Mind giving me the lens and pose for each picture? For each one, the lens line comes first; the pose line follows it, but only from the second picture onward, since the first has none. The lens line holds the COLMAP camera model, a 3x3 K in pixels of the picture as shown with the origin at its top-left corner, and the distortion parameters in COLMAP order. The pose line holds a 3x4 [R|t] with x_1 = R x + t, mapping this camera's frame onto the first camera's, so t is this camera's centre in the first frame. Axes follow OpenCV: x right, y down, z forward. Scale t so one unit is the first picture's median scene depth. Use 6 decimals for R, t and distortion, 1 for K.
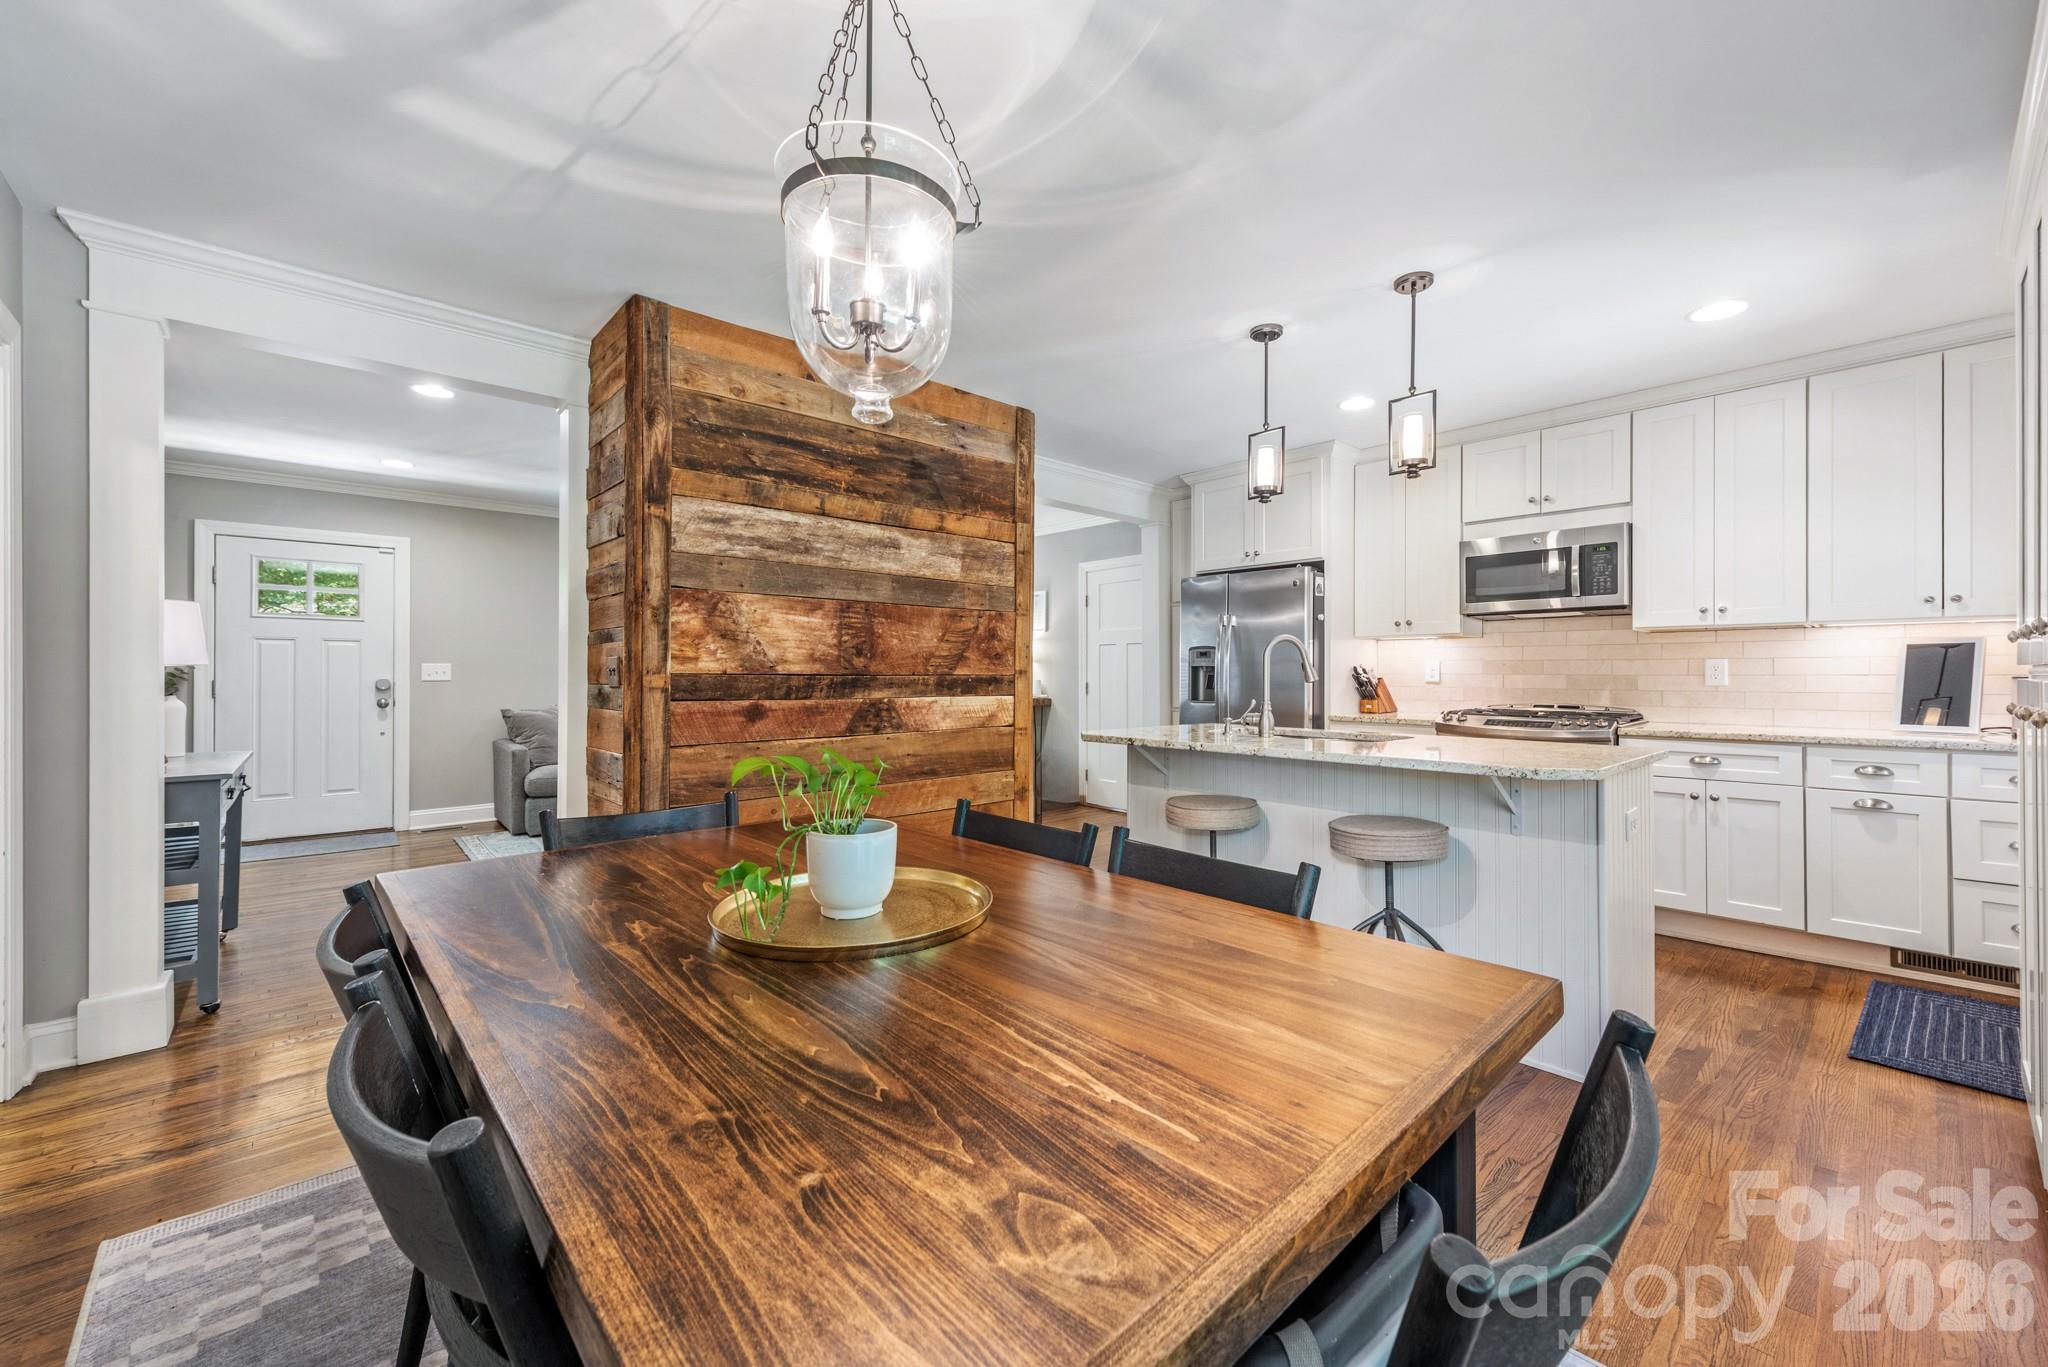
lens RADIAL K [[802.4, 0, 1031.6], [0, 802.4, 677.6], [0, 0, 1]] dist [0.003842, -0.001832]
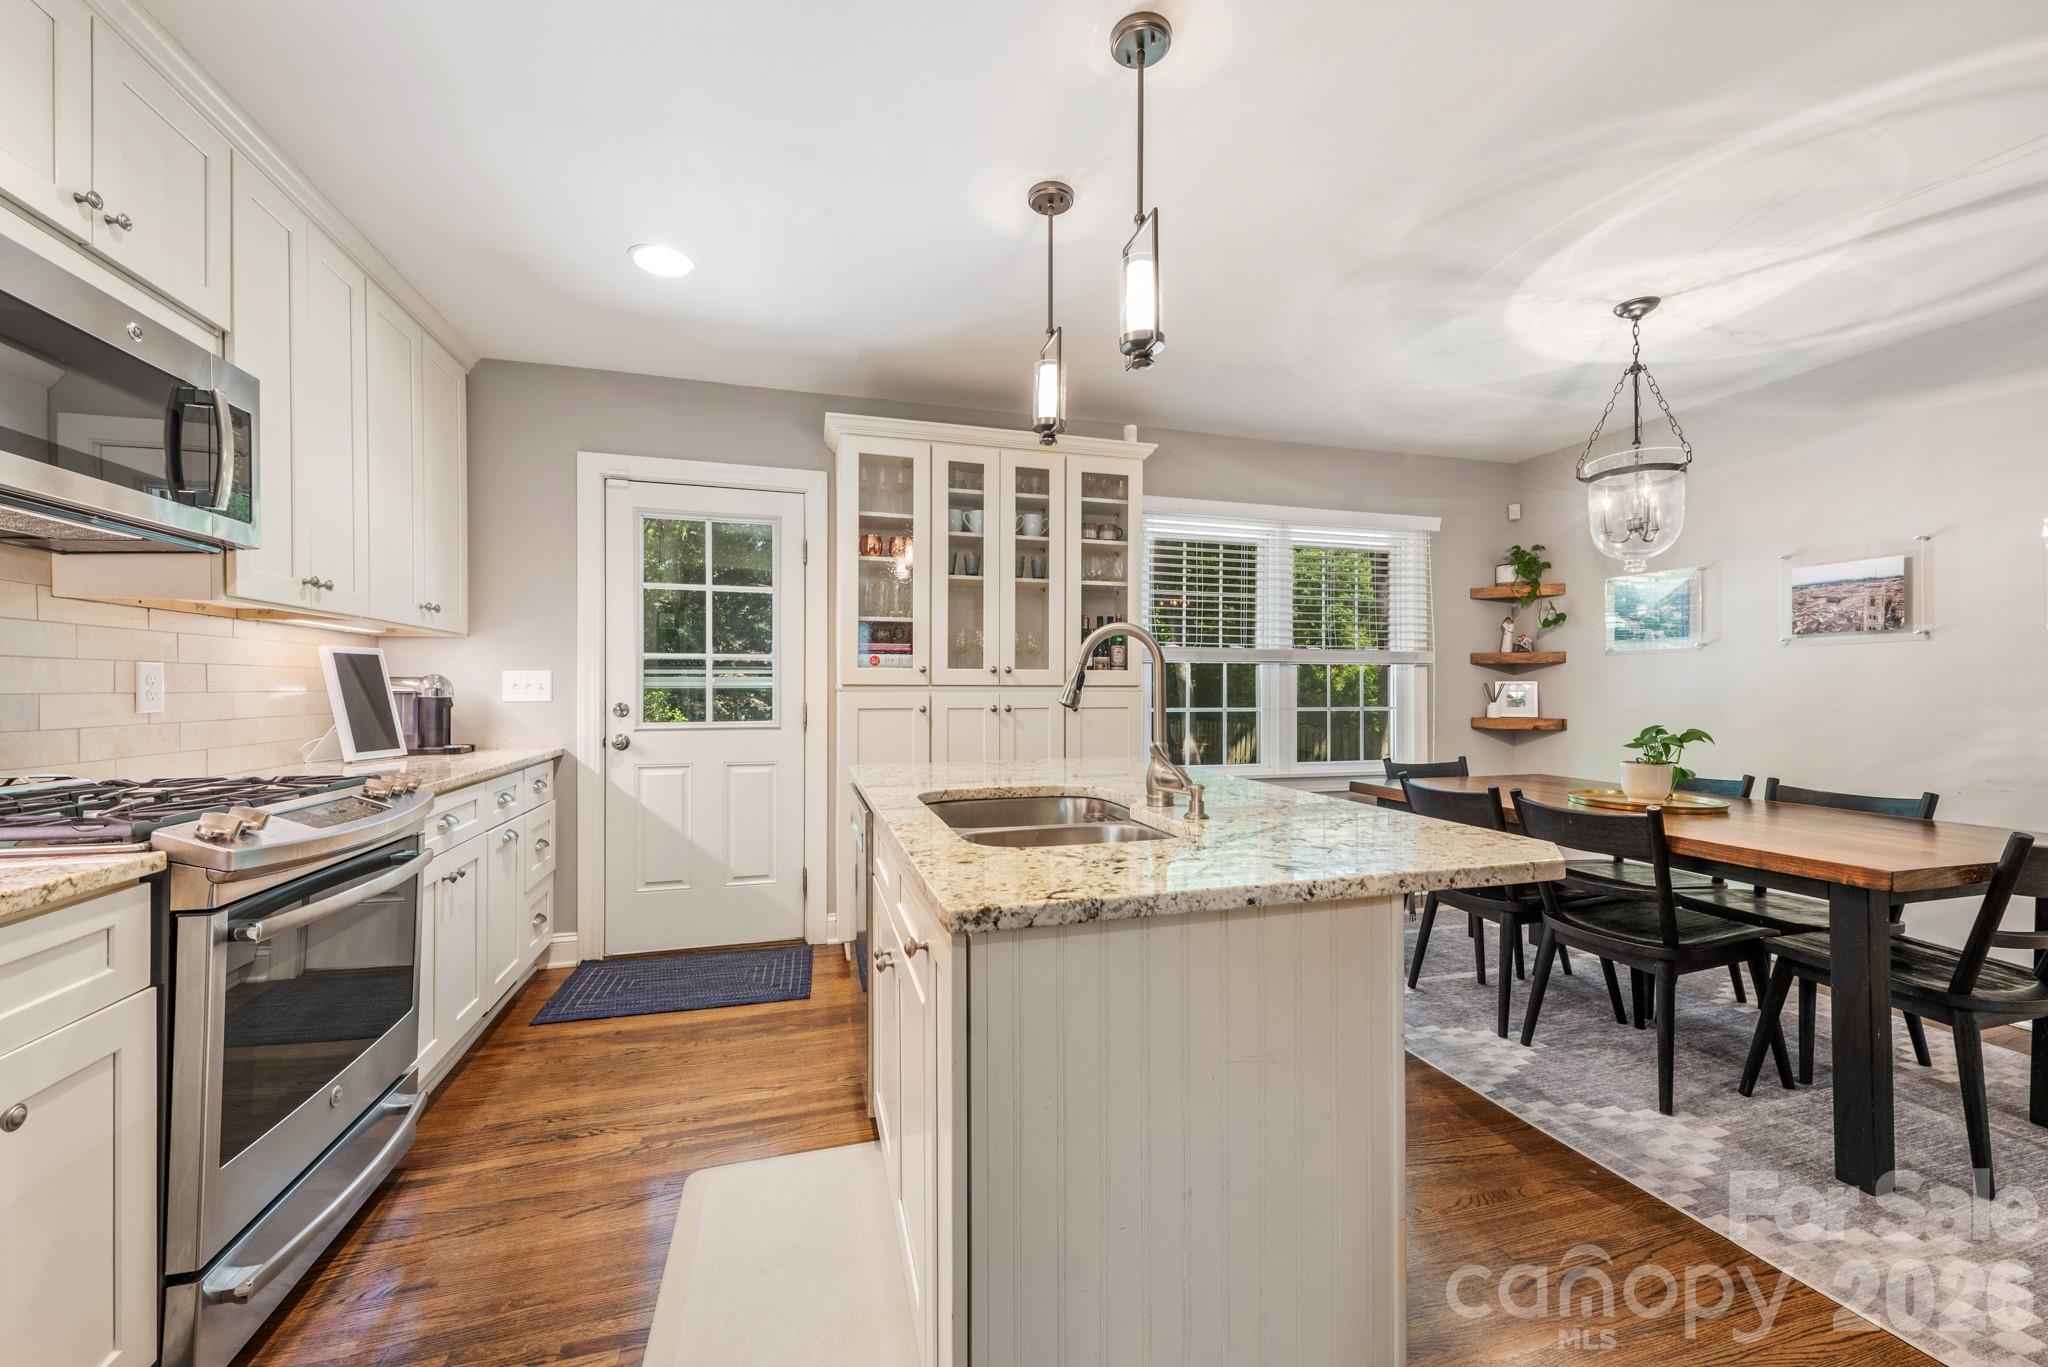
lens RADIAL K [[808.5, 0, 1037.4], [0, 808.5, 684.8], [0, 0, 1]] dist [0.011138, -0.000178]
pose [[-0.902113, 0.002386, 0.431493, 0.109588], [0.002084, 0.999997, -0.001172, -0.006996], [-0.431495, -0.000159, -0.902116, 1.304257]]
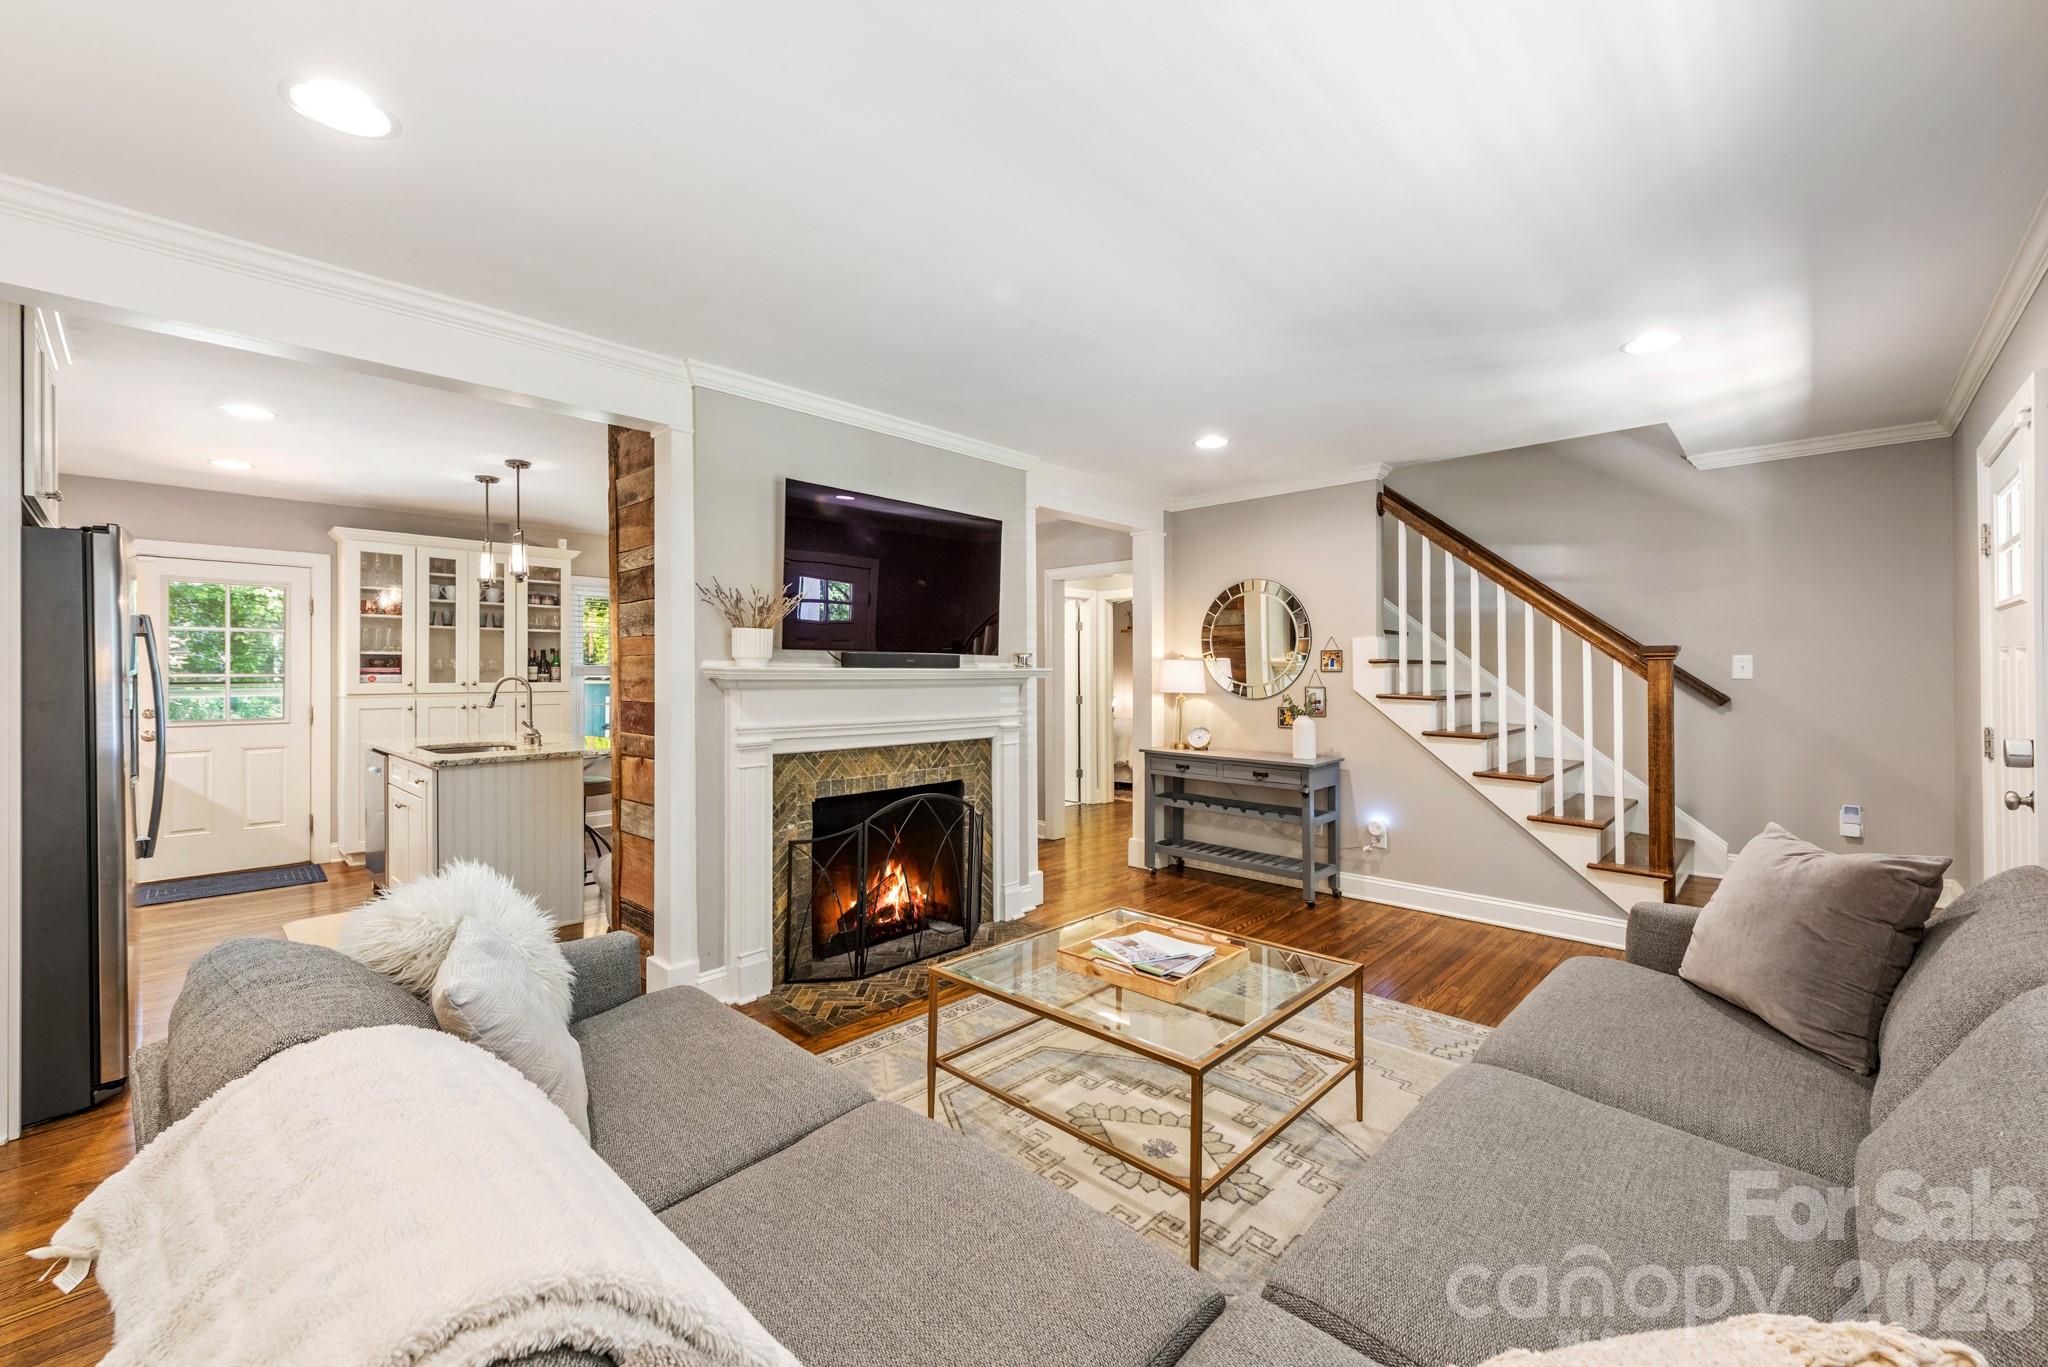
lens RADIAL K [[802.4, 0, 1035.1], [0, 802.4, 670.2], [0, 0, 1]] dist [0.003842, -0.001832]
pose [[-0.995816, 0.005261, -0.091232, -0.414217], [0.005440, 0.999984, -0.001718, -0.043616], [0.091222, -0.002207, -0.995828, 2.152130]]
